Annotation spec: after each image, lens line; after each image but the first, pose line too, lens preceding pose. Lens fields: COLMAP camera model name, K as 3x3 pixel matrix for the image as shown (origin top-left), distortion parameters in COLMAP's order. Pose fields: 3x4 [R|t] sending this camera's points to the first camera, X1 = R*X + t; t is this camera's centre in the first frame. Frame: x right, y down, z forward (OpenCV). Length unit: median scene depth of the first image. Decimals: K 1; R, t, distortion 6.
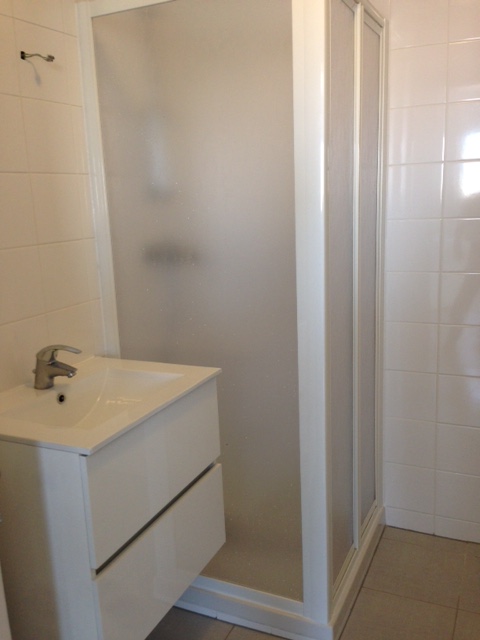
lens RADIAL K [[587.0, 0, 240.0], [0, 587.0, 320.0], [0, 0, 1]] dist [0.121596, -0.222497]
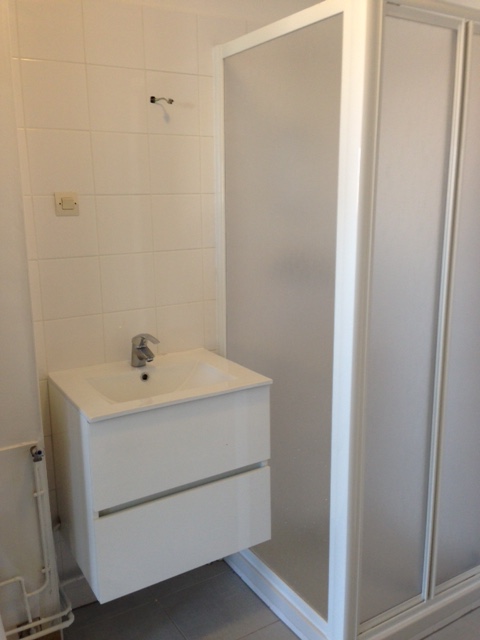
lens RADIAL K [[587.0, 0, 240.0], [0, 587.0, 320.0], [0, 0, 1]] dist [0.121596, -0.222497]
pose [[0.836519, 0.144159, -0.528634, 0.494433], [-0.134106, 0.989293, 0.057571, -0.082713], [0.531273, 0.022734, 0.846895, 0.055245]]
